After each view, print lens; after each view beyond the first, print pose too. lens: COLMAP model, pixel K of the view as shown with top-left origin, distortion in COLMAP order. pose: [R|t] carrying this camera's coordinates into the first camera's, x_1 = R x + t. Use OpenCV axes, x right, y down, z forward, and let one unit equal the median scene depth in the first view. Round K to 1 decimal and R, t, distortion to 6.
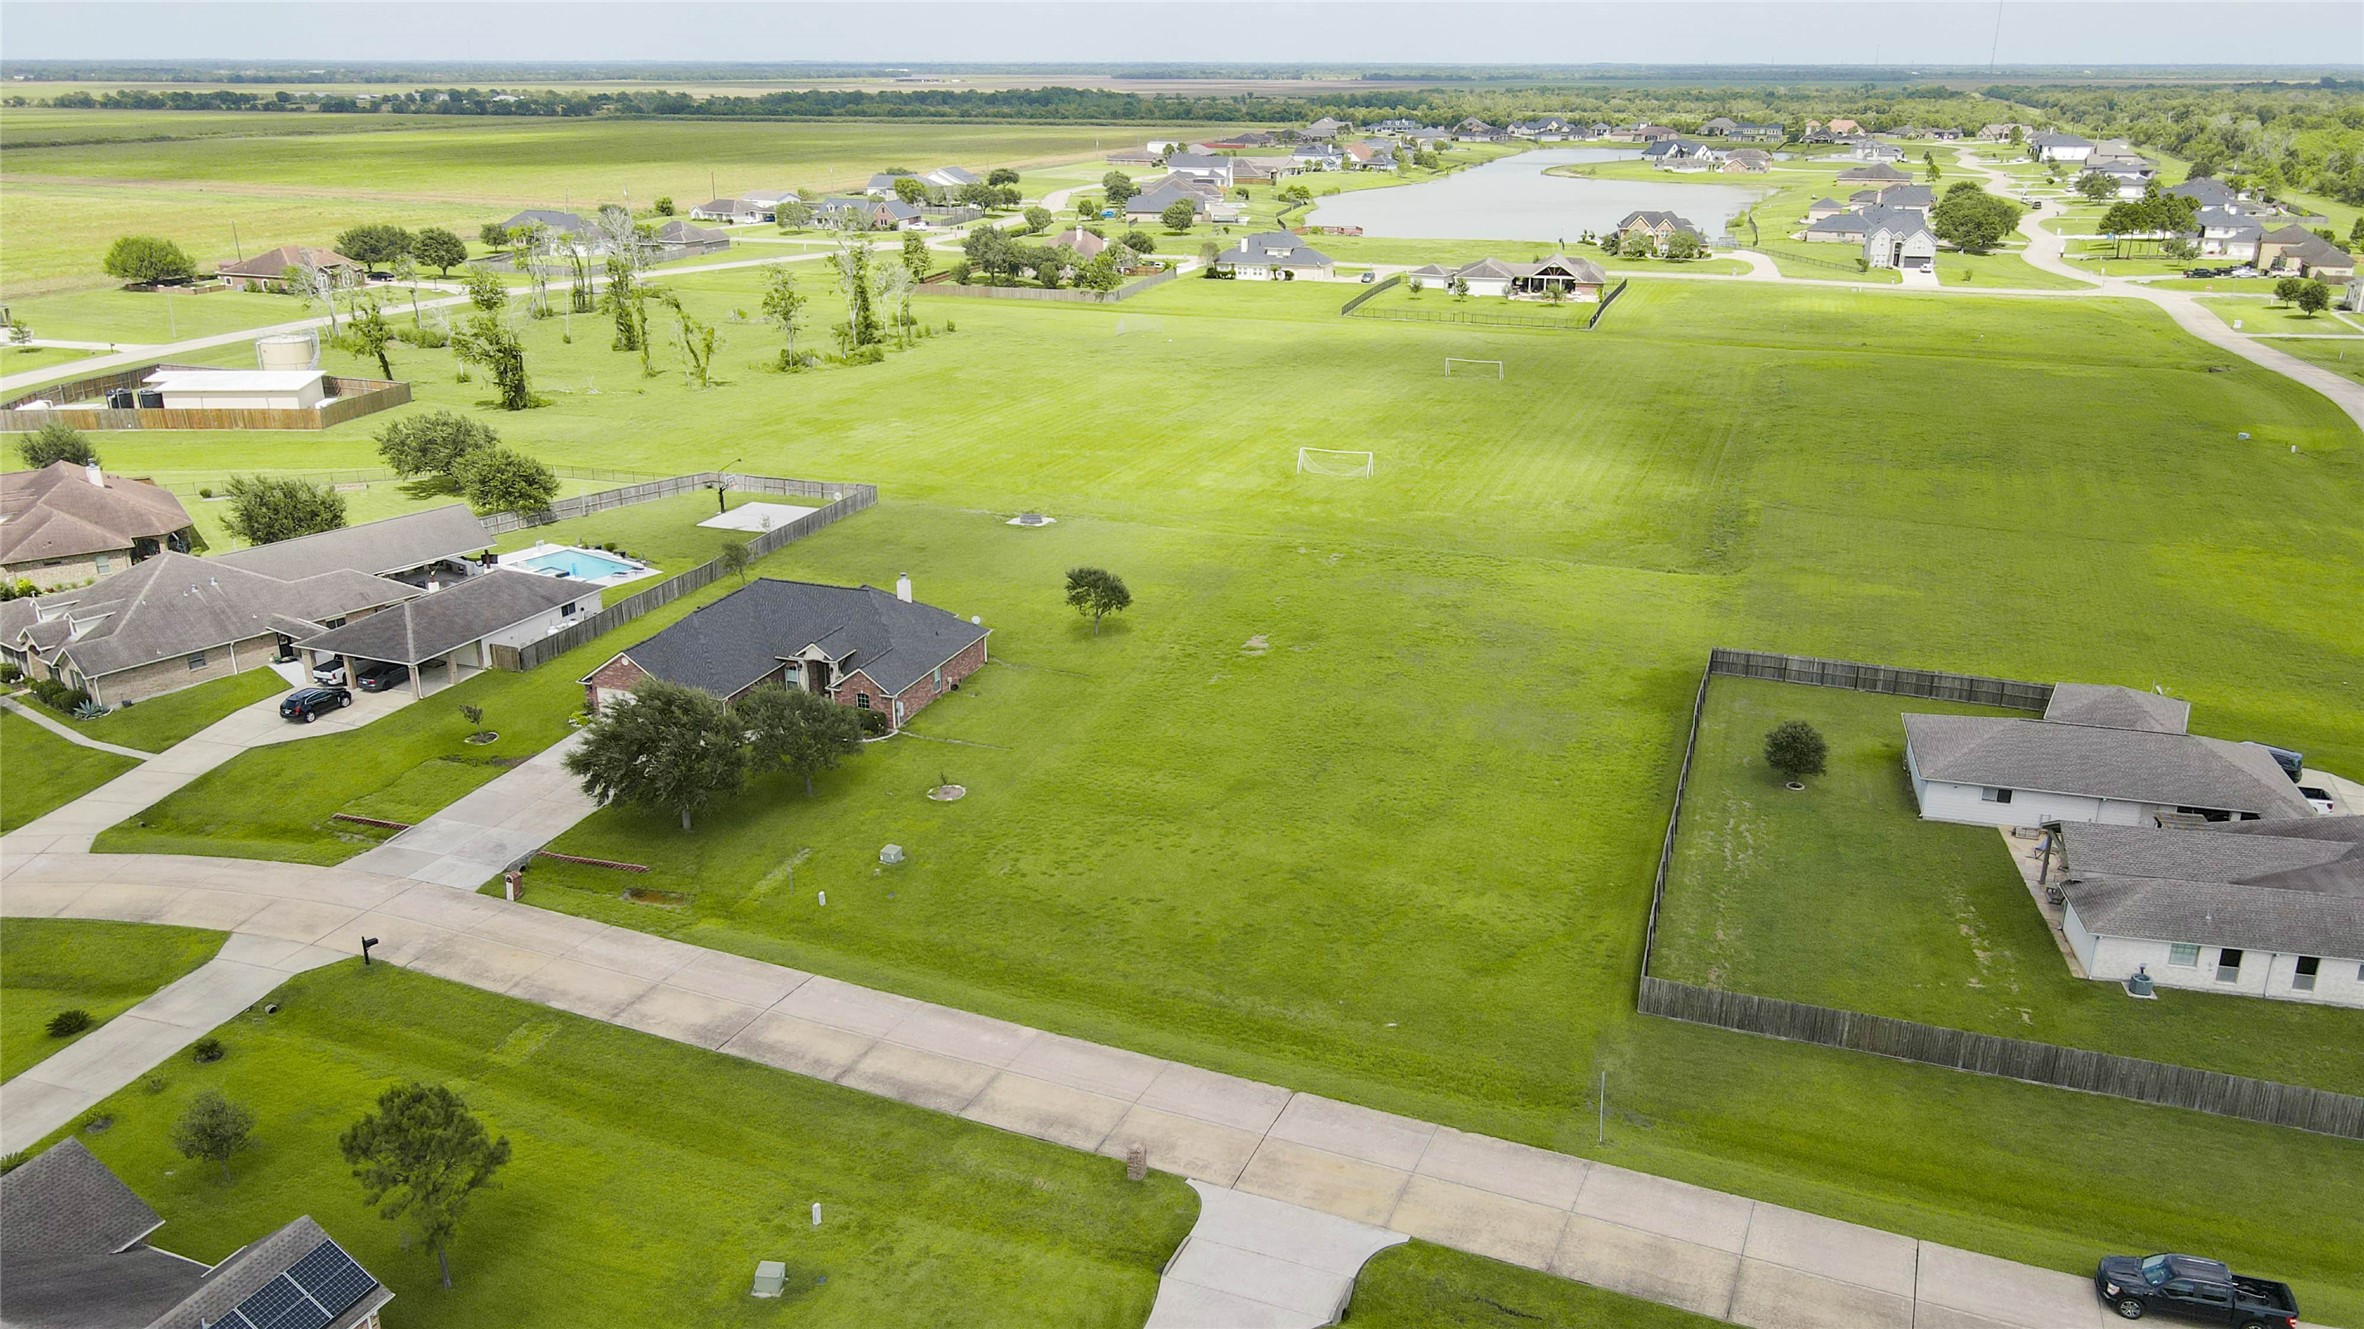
lens RADIAL K [[1765.4, 0, 1180.8], [0, 1765.4, 653.1], [0, 0, 1]] dist [-0.011189, 0.039656]
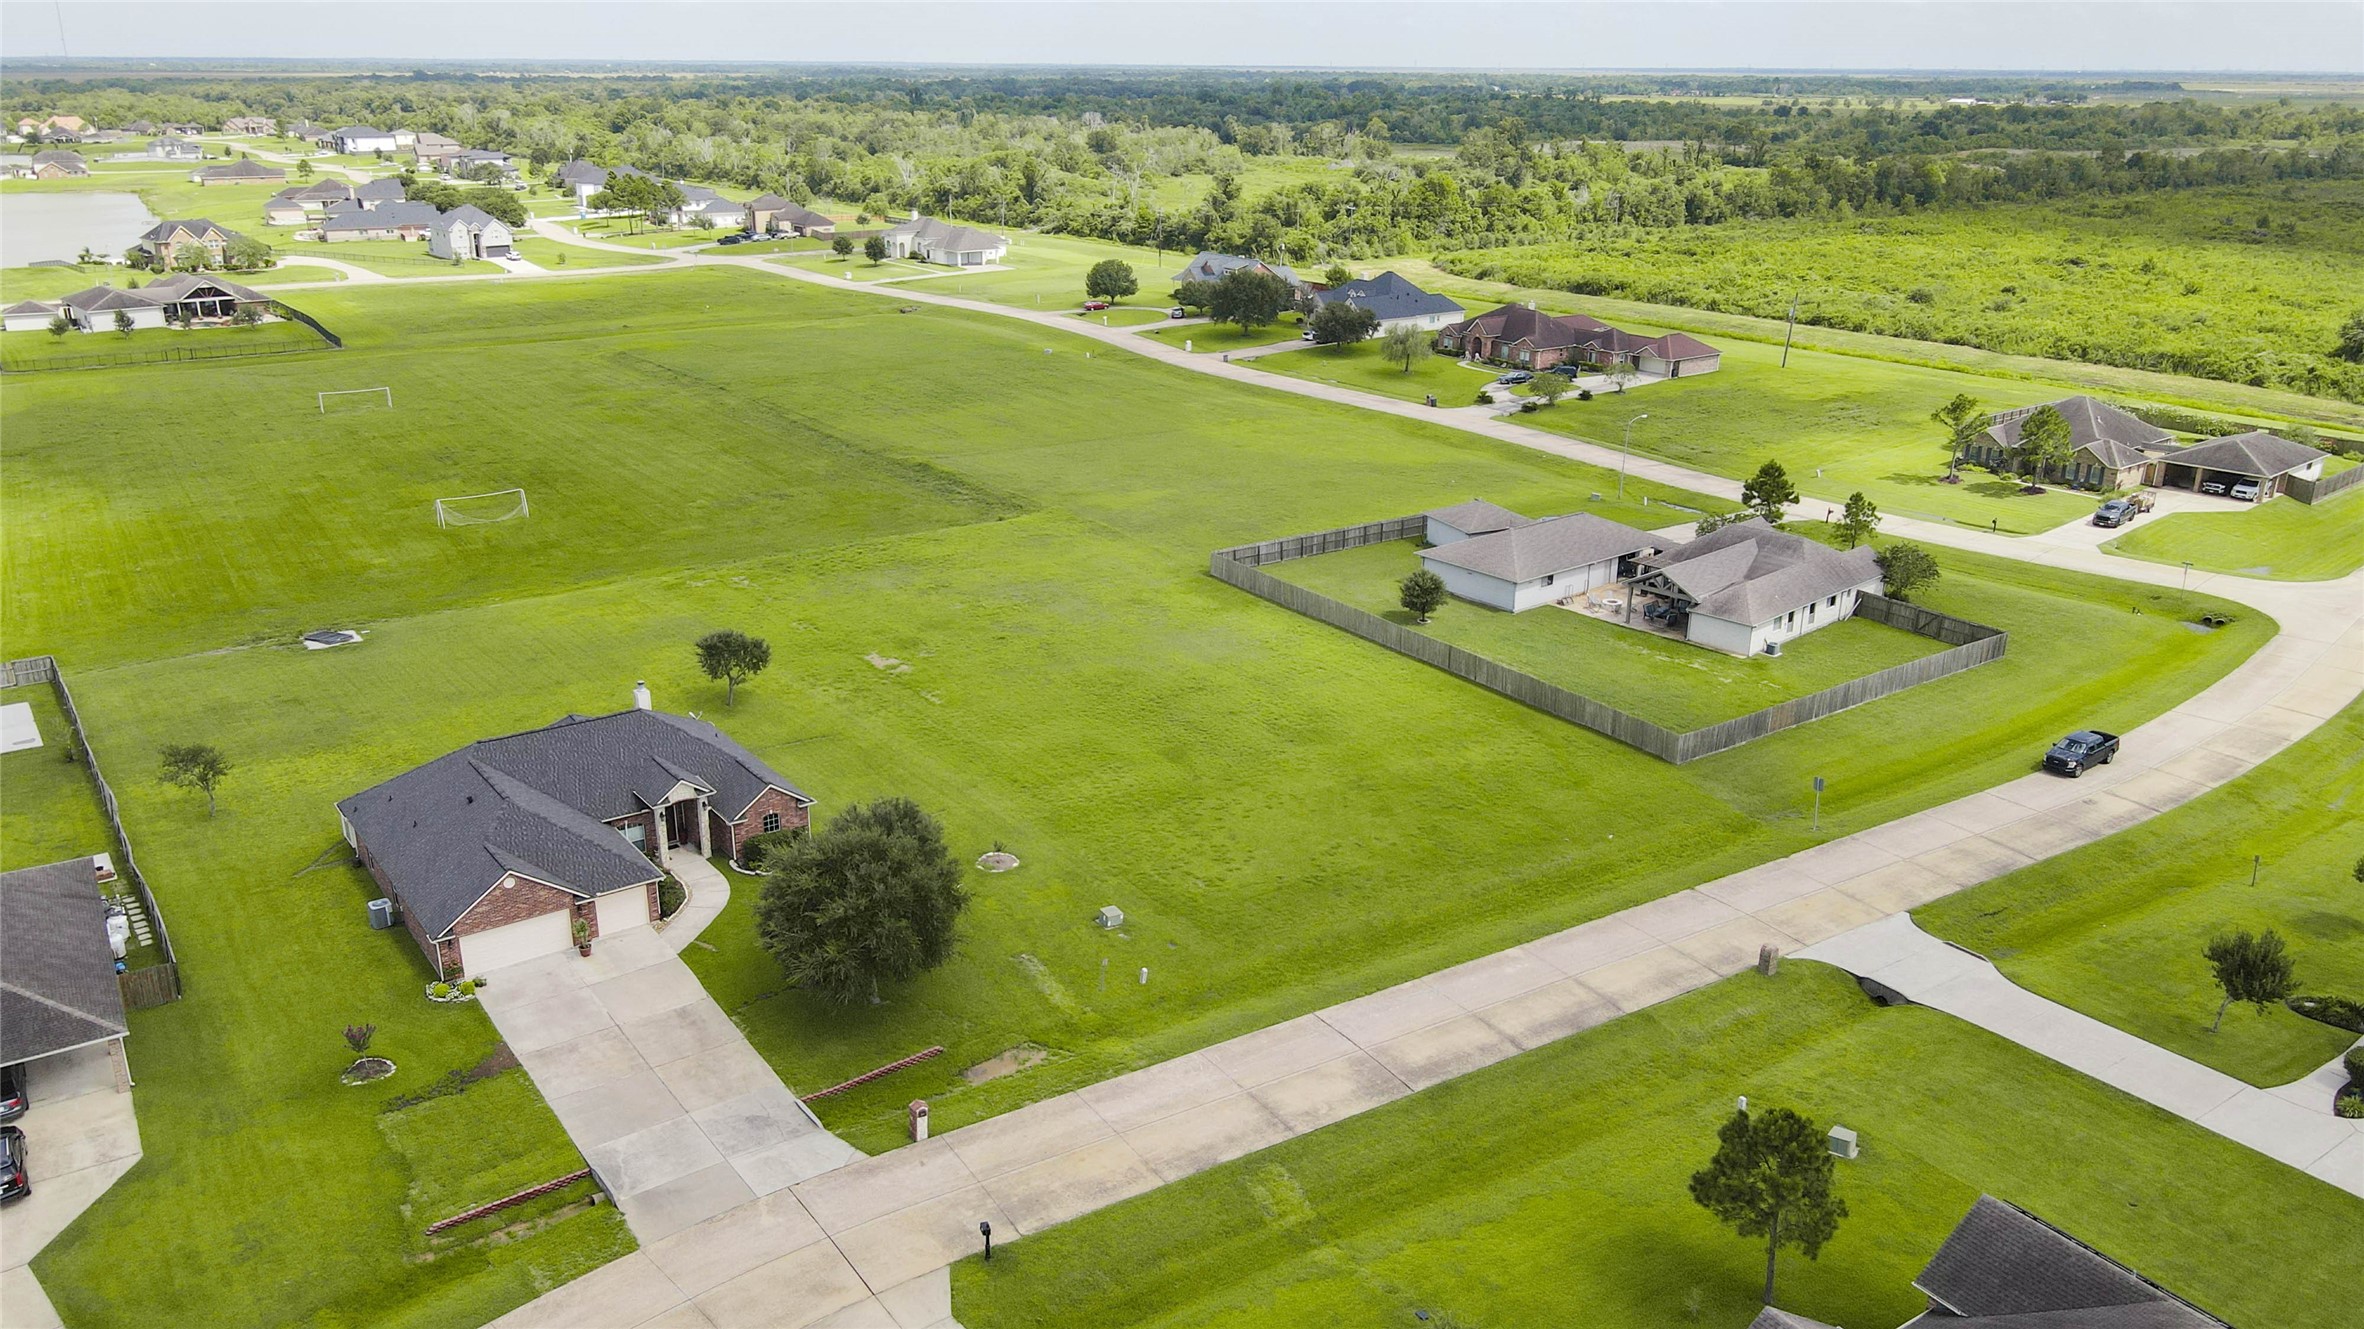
lens RADIAL K [[1766.7, 0, 1183.4], [0, 1766.7, 648.8], [0, 0, 1]] dist [-0.010054, 0.039042]
pose [[0.562453, -0.261058, 0.784535, -0.679776], [0.260299, 0.956508, 0.131668, -0.106461], [-0.784787, 0.130157, 0.605944, 0.330214]]
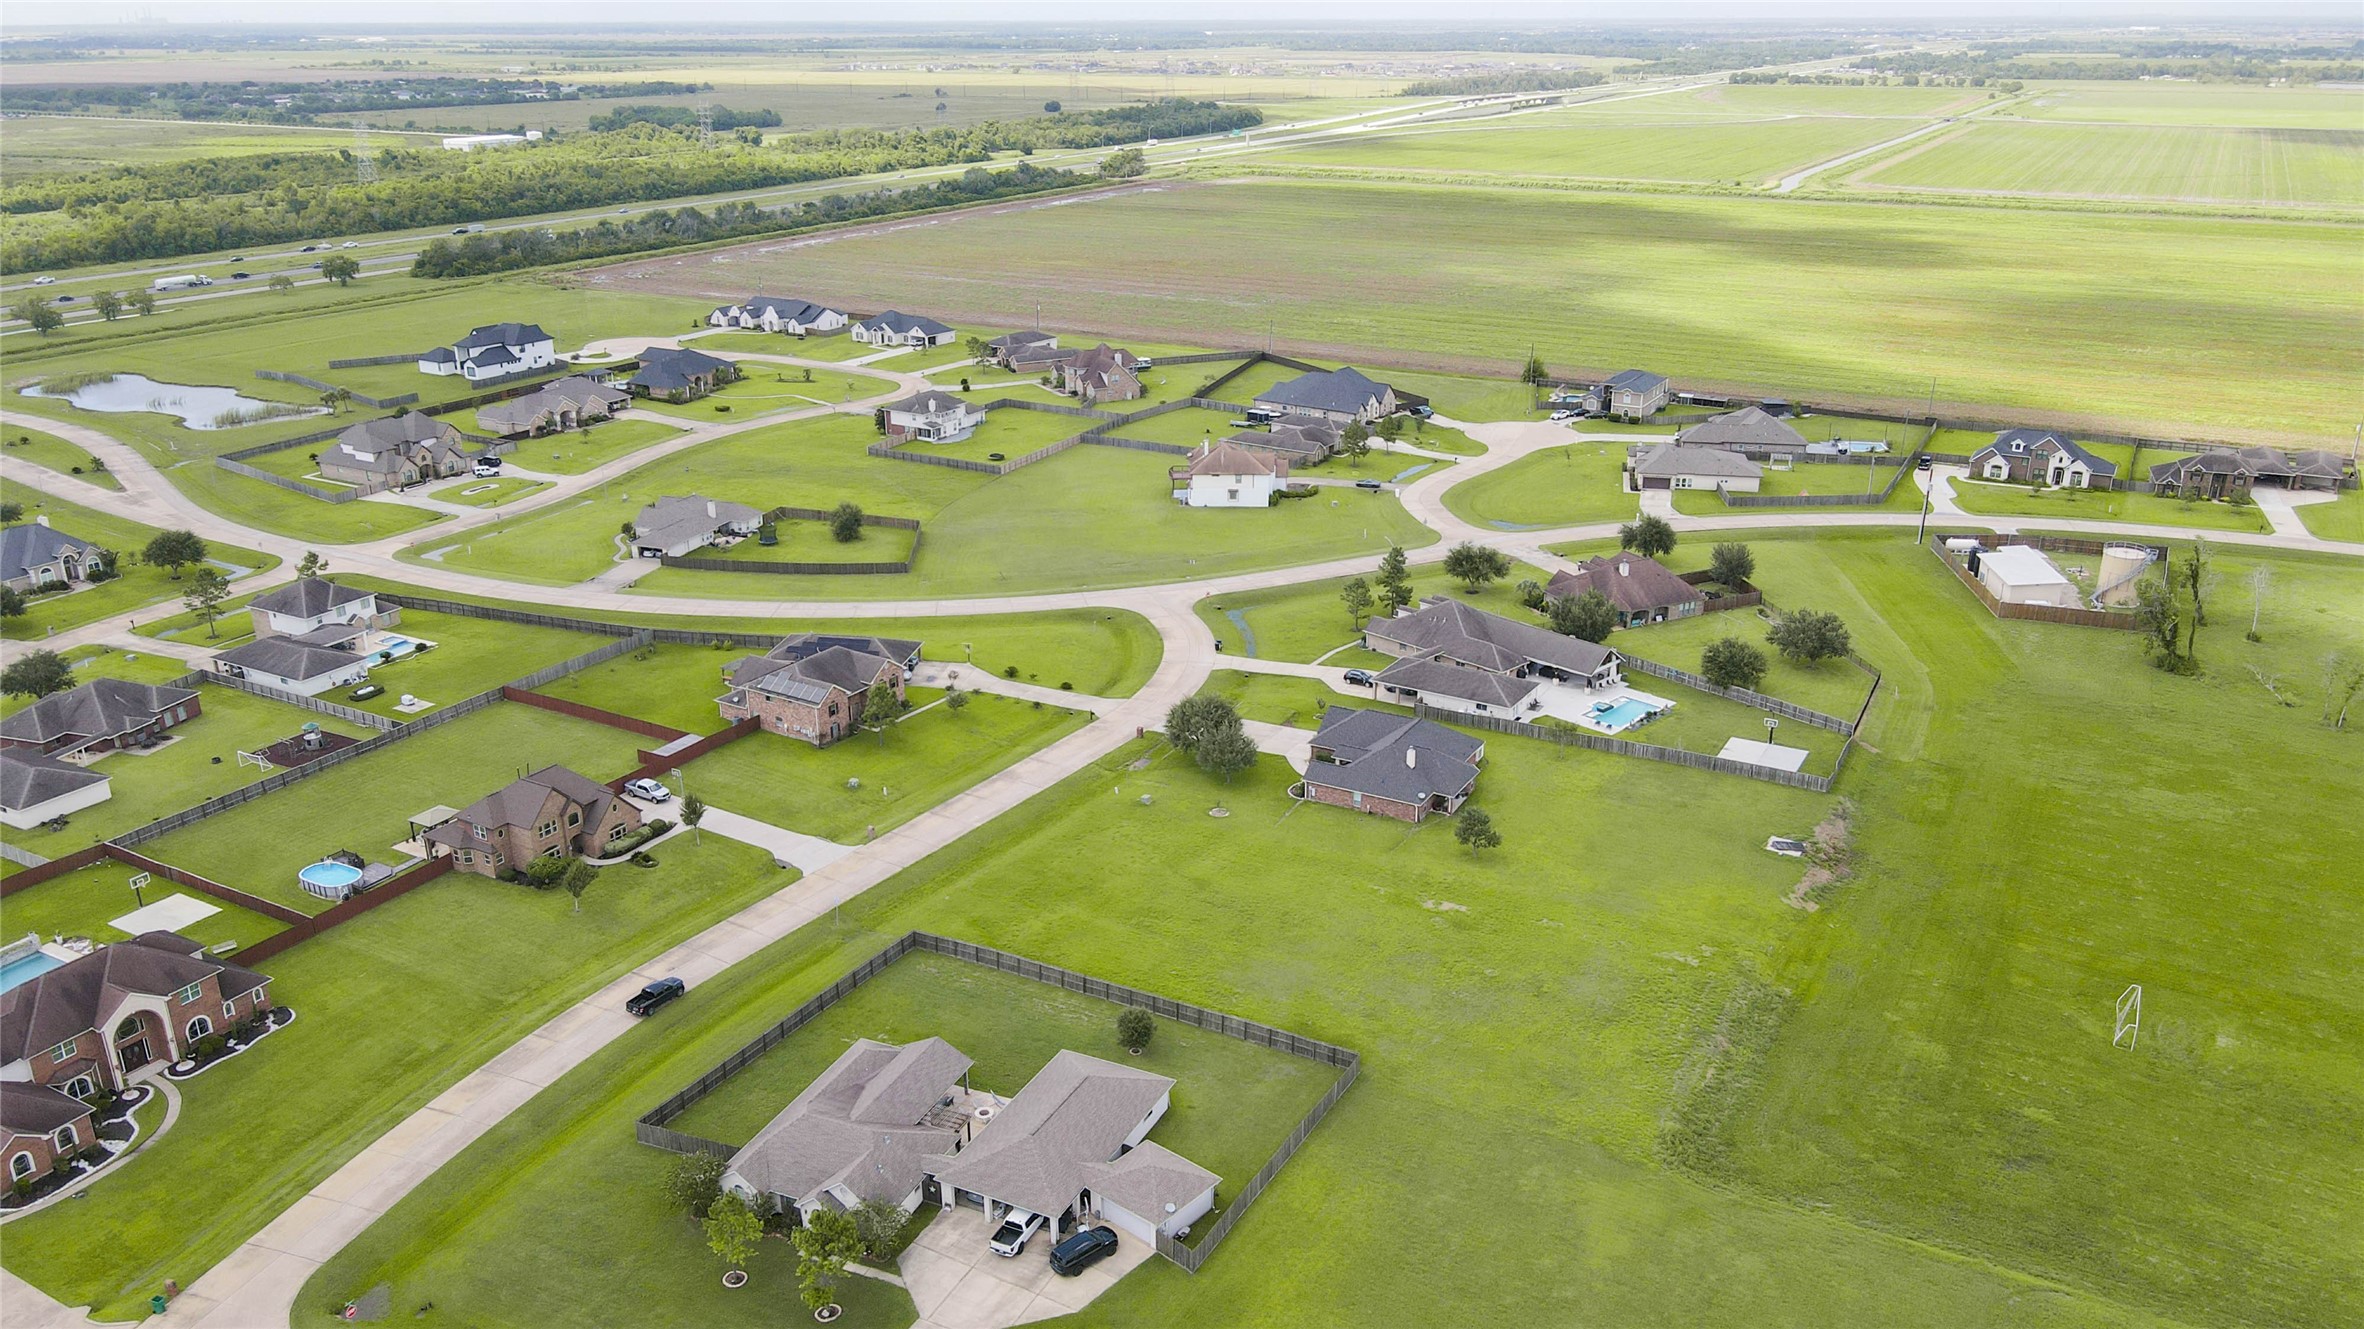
lens RADIAL K [[1761.4, 0, 1182.0], [0, 1761.4, 664.5], [0, 0, 1]] dist [-0.009248, 0.036040]
pose [[-0.170757, 0.341717, -0.924160, 1.435091], [-0.312916, 0.870573, 0.379720, -0.700097], [0.934305, 0.354024, -0.041728, 0.886014]]
